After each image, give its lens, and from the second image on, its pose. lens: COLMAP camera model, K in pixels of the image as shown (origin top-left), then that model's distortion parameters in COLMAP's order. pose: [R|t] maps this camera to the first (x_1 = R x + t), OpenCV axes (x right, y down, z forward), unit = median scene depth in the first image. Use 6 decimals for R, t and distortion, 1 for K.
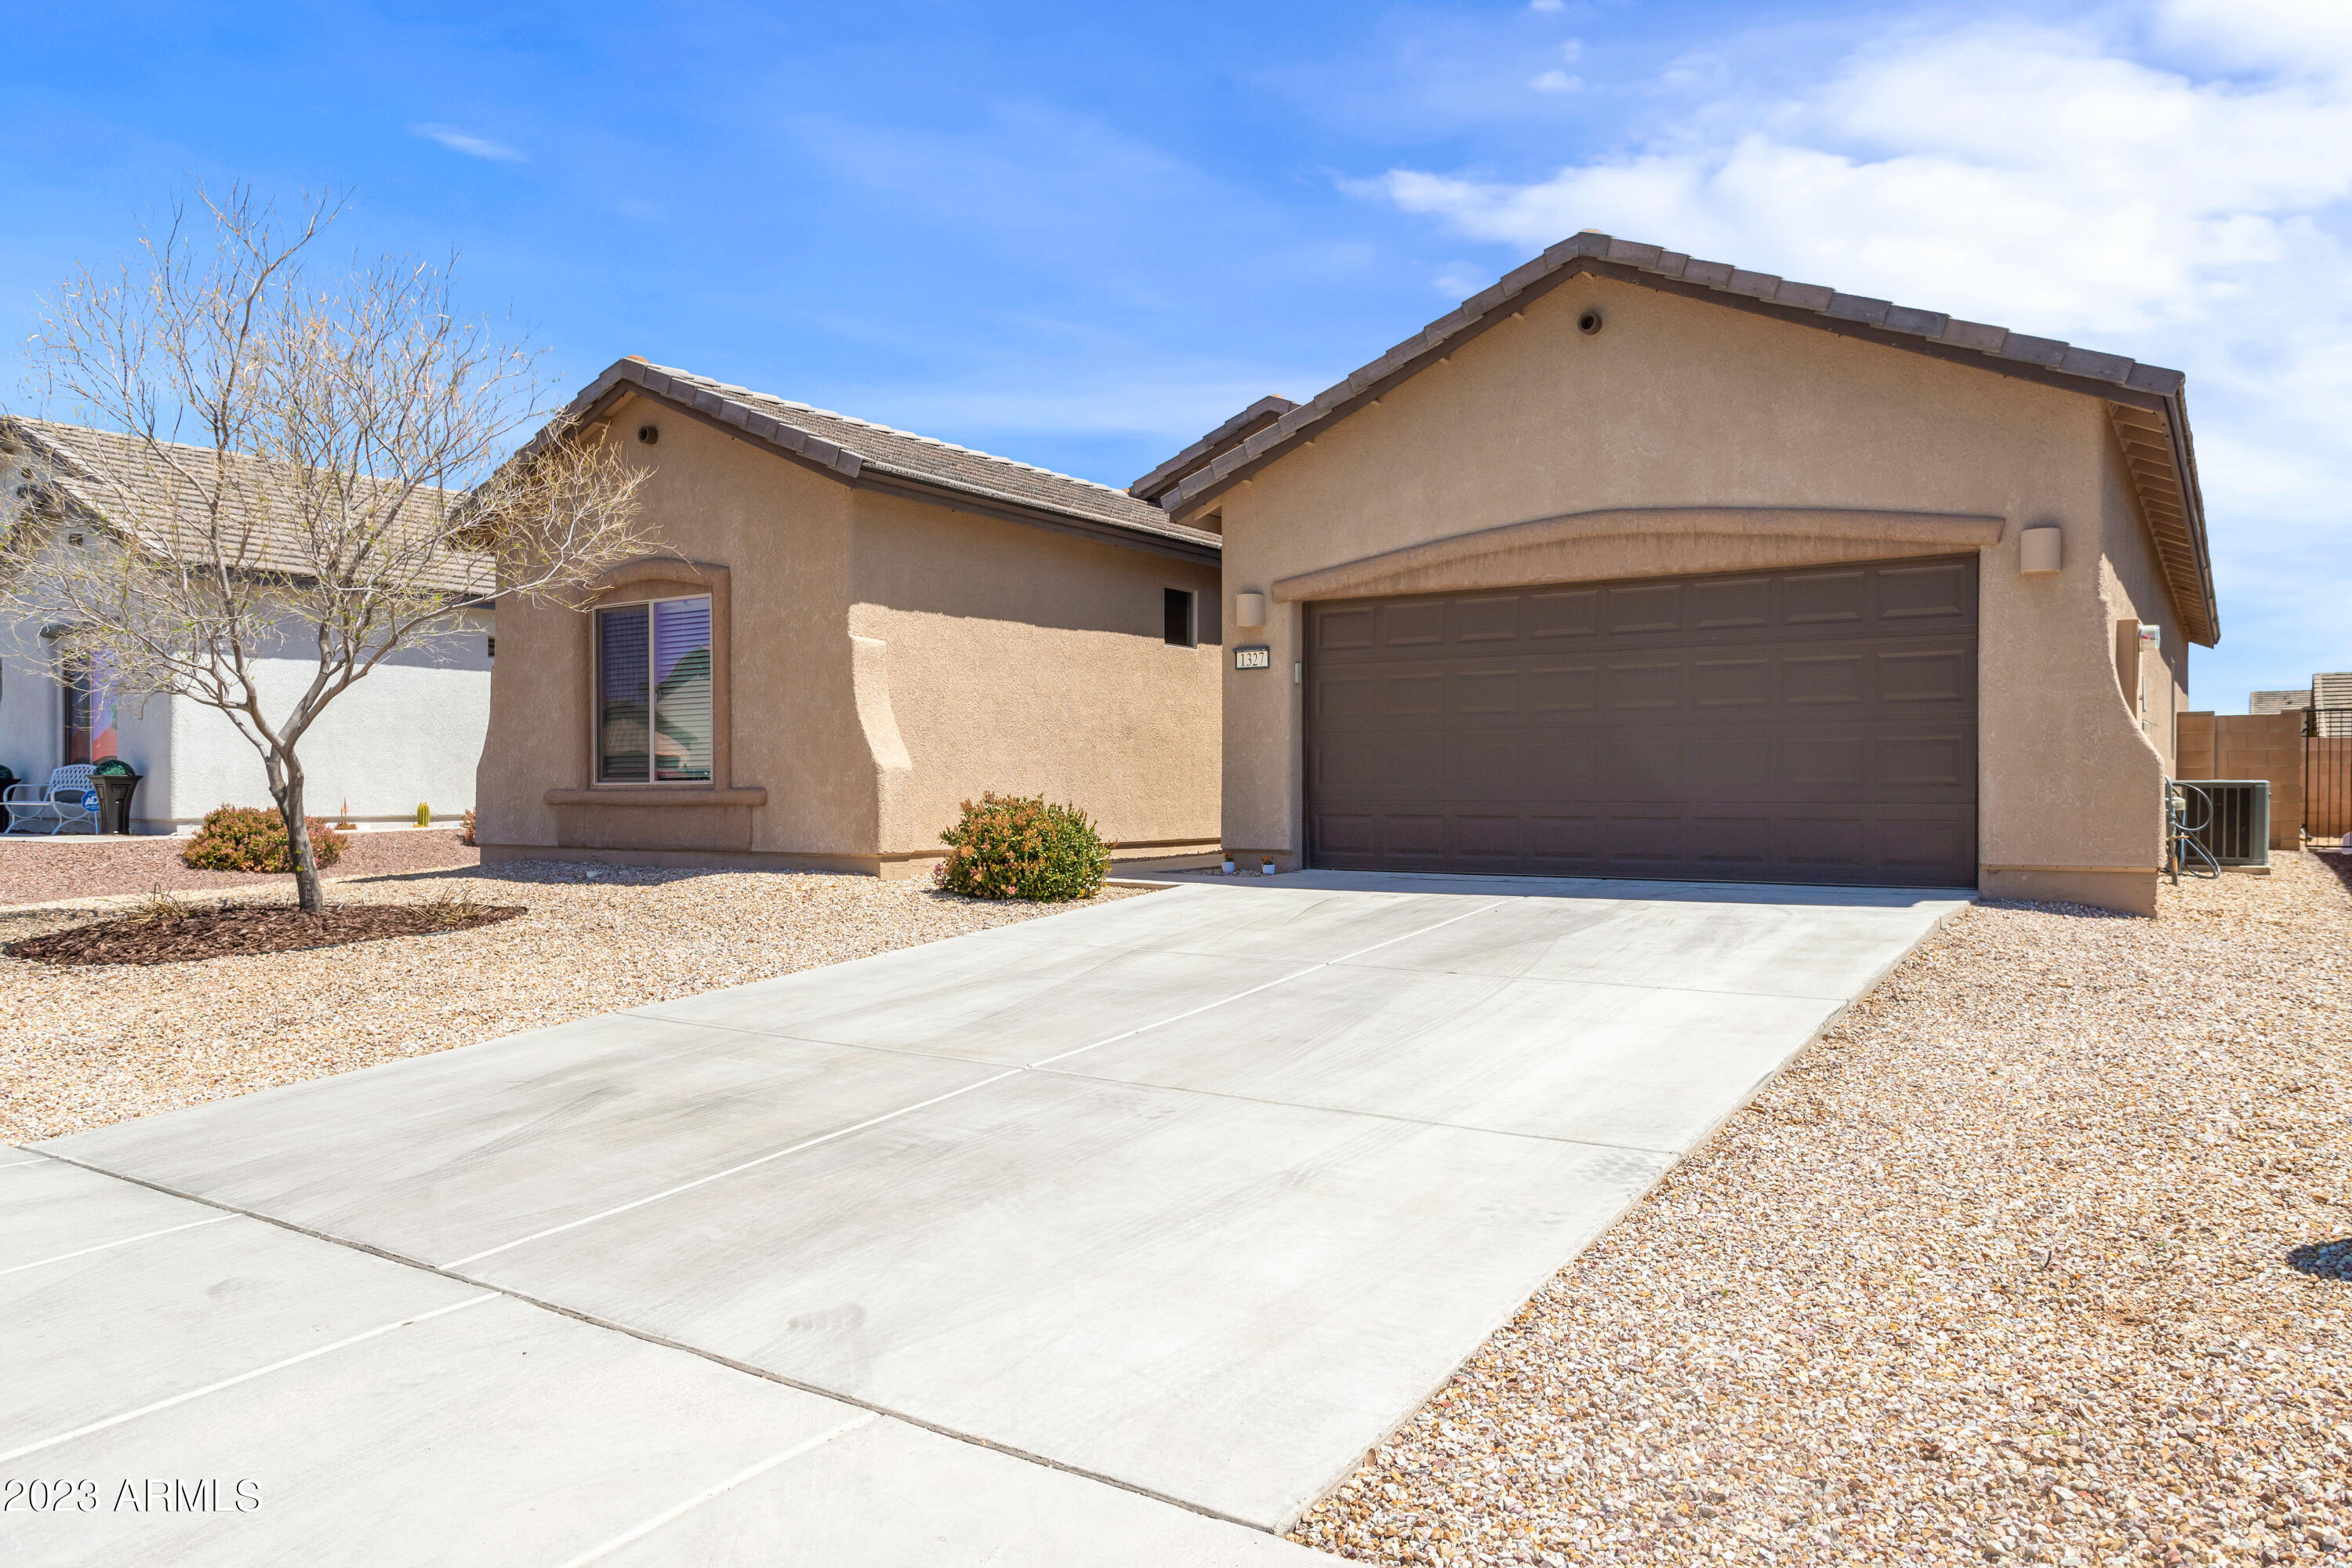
lens RADIAL K [[1520.4, 0, 1167.7], [0, 1520.4, 793.7], [0, 0, 1]] dist [0.002312, 0.000657]
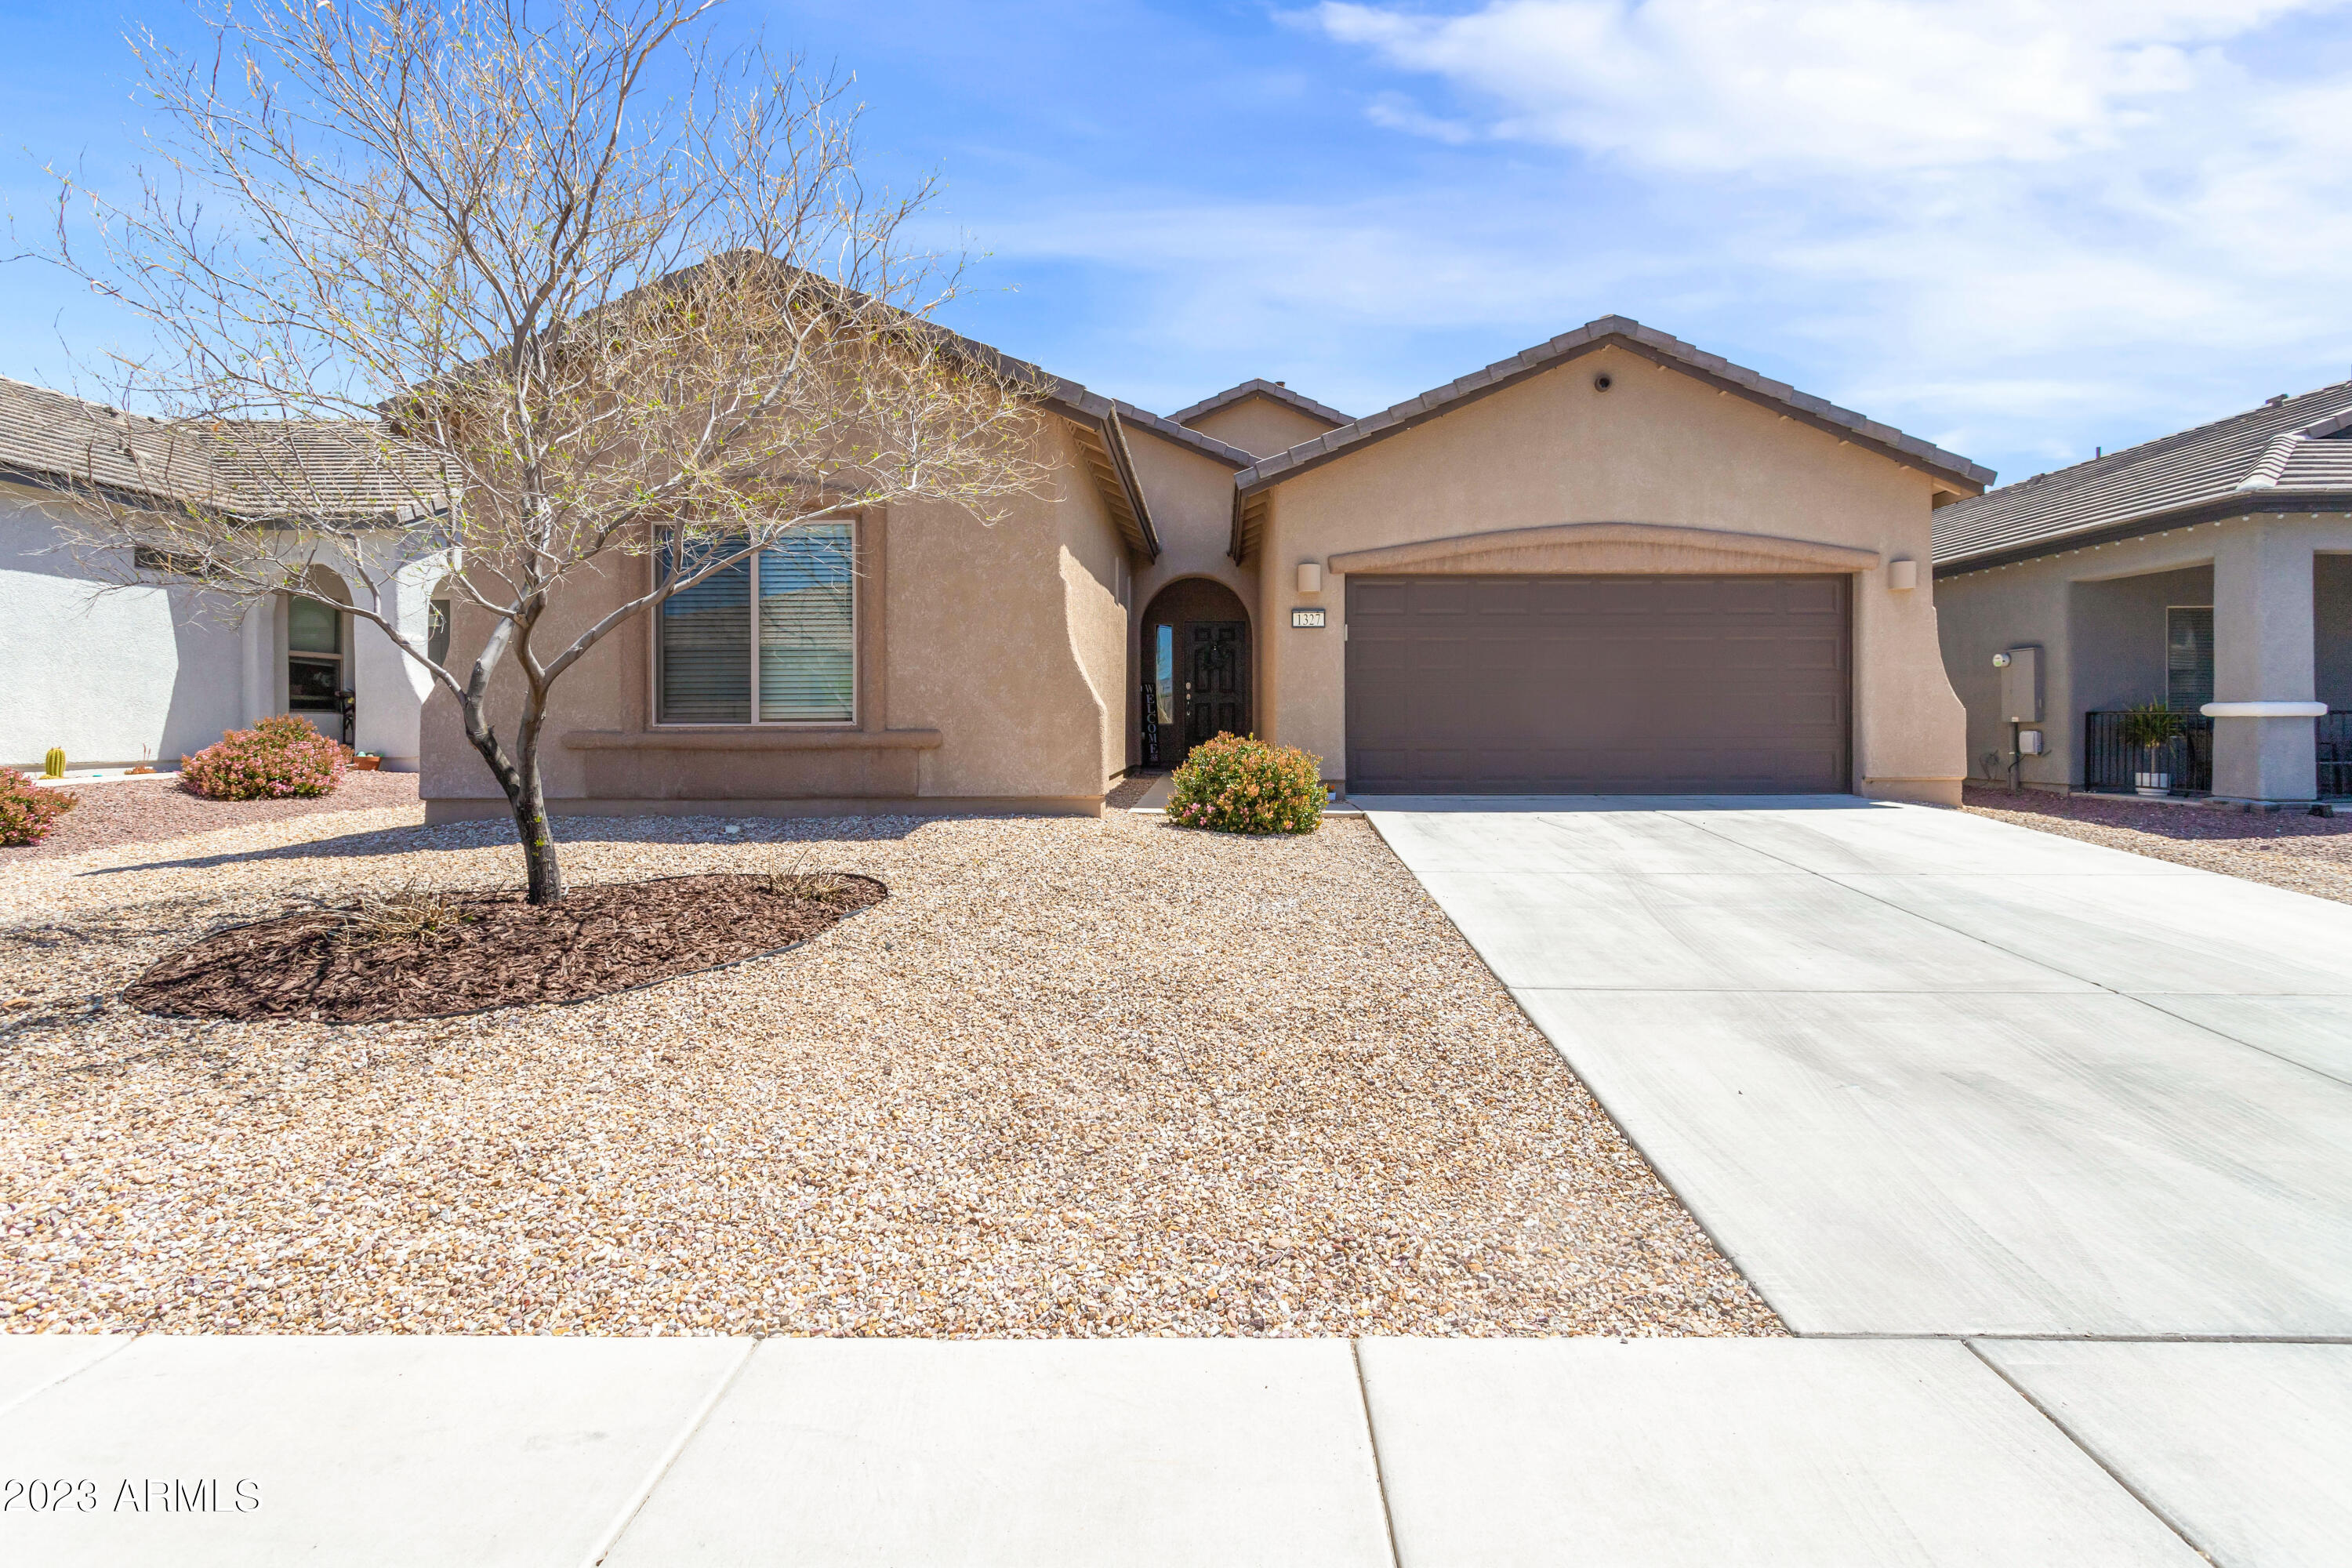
lens RADIAL K [[1127.2, 0, 1163.6], [0, 1127.2, 713.6], [0, 0, 1]] dist [0.001430, -0.001253]
pose [[0.847599, 0.004072, 0.530622, -0.532968], [0.002892, 0.999920, -0.012293, -0.004870], [-0.530630, 0.011954, 0.847519, 0.332381]]
